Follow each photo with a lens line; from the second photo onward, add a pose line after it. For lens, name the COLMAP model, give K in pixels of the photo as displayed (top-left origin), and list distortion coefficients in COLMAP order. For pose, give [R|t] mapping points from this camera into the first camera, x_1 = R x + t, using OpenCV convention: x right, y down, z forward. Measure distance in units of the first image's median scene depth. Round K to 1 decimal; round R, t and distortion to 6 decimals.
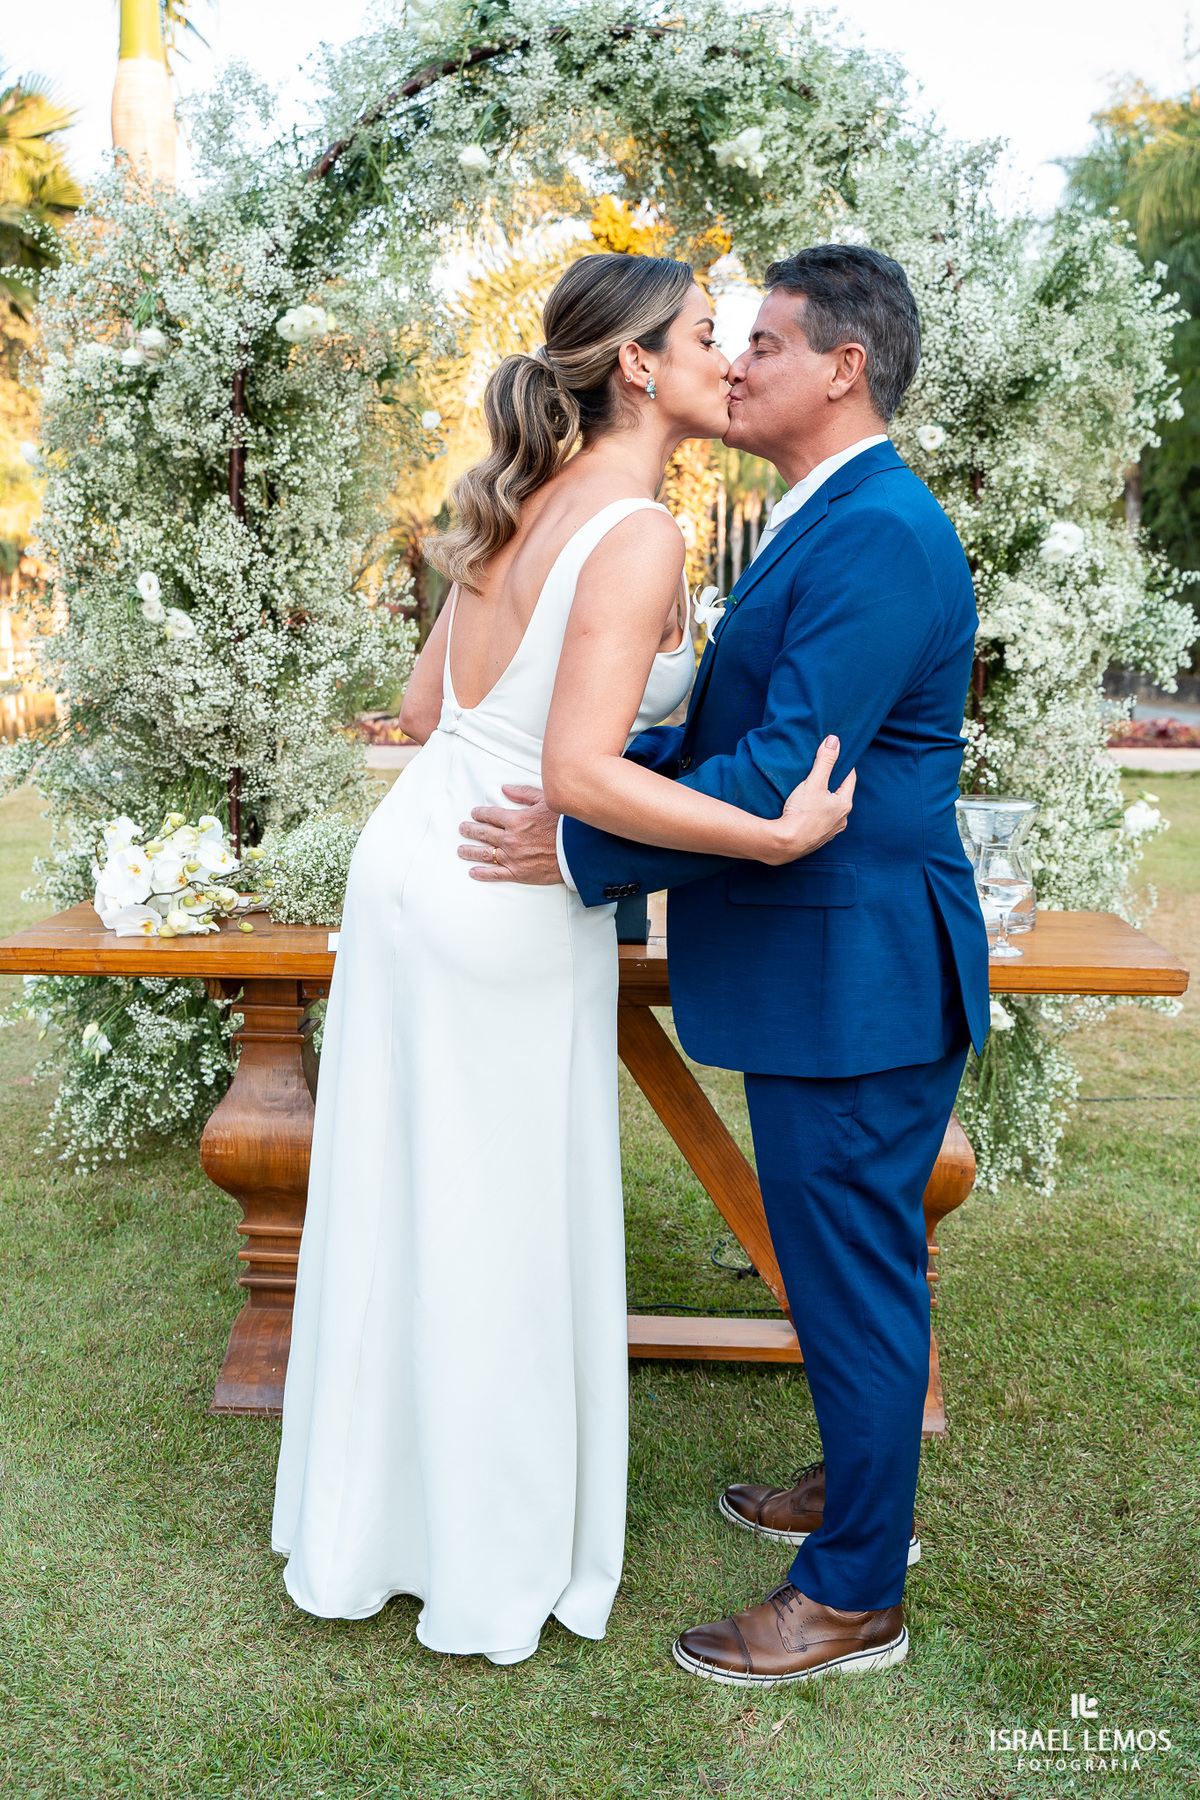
lens RADIAL K [[1828.5, 0, 593.1], [0, 1828.5, 919.6], [0, 0, 1]] dist [-0.032838, 0.000000]
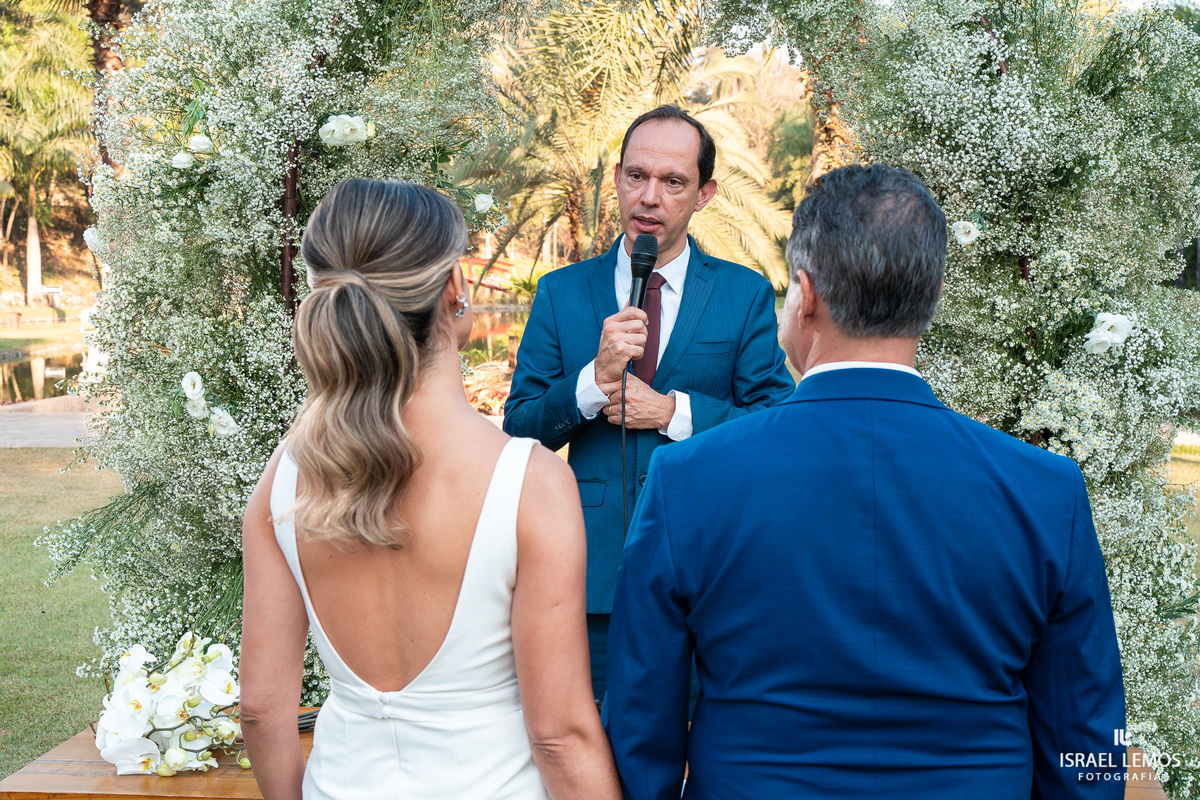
lens RADIAL K [[1888.2, 0, 597.9], [0, 1888.2, 398.3], [0, 0, 1]] dist [0.171622, 0.000000]
pose [[0.994770, -0.001746, -0.102121, 0.089209], [-0.005880, 0.997216, -0.074331, -0.093618], [0.101967, 0.074543, 0.991991, -0.038567]]
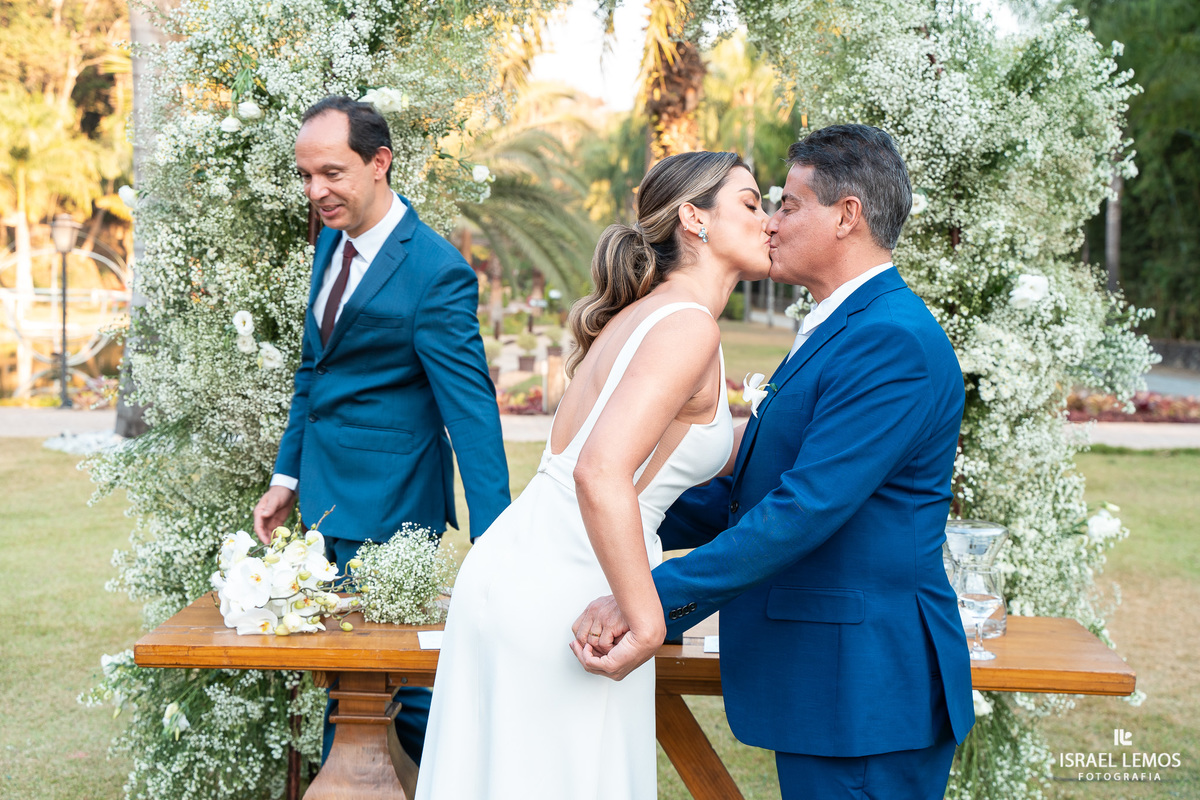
lens RADIAL K [[1908.9, 0, 592.6], [0, 1908.9, 400.2], [0, 0, 1]] dist [0.152163, 0.000000]
pose [[0.999771, 0.010782, 0.018463, -0.042033], [-0.009077, 0.995896, -0.090053, -0.024781], [-0.019359, 0.089864, 0.995766, -0.207899]]
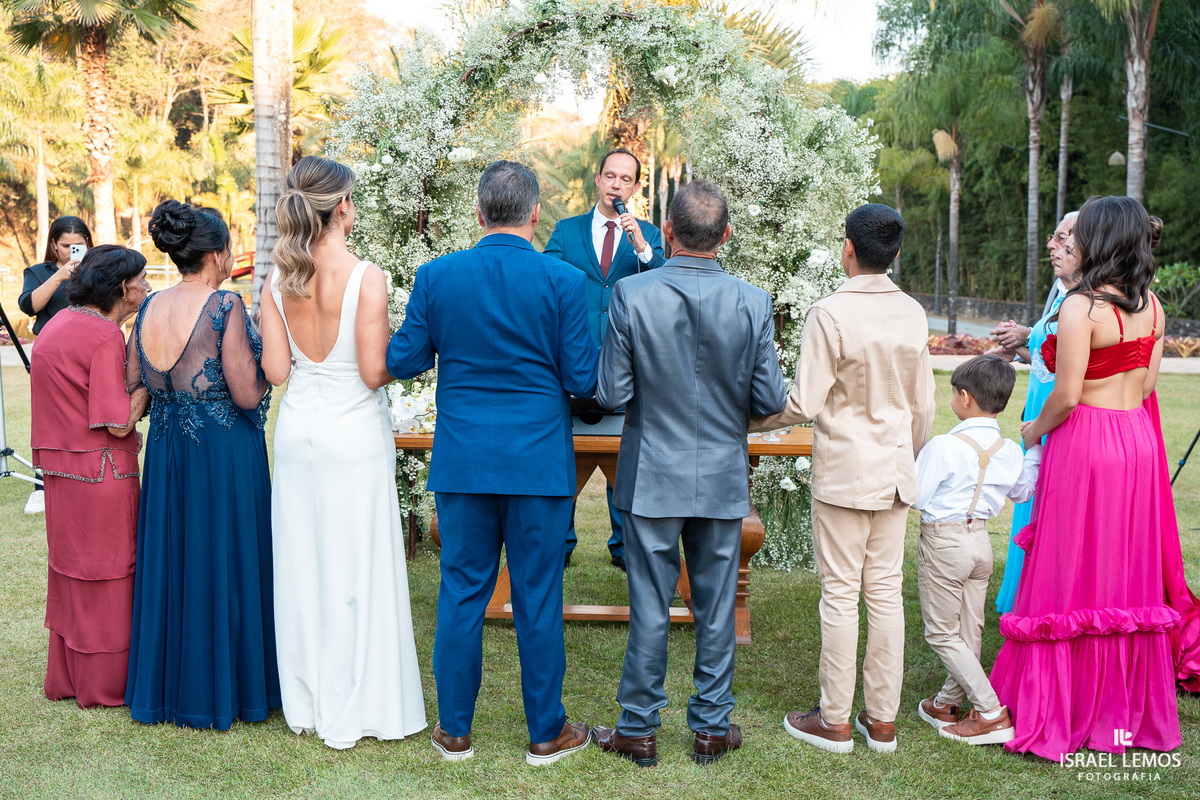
lens RADIAL K [[1582.7, 0, 601.7], [0, 1582.7, 411.8], [0, 0, 1]] dist [0.044632, 0.000000]
pose [[0.999211, 0.004302, 0.039483, -0.063264], [-0.002074, 0.998411, -0.056306, 0.073854], [-0.039662, 0.056179, 0.997633, -0.806474]]
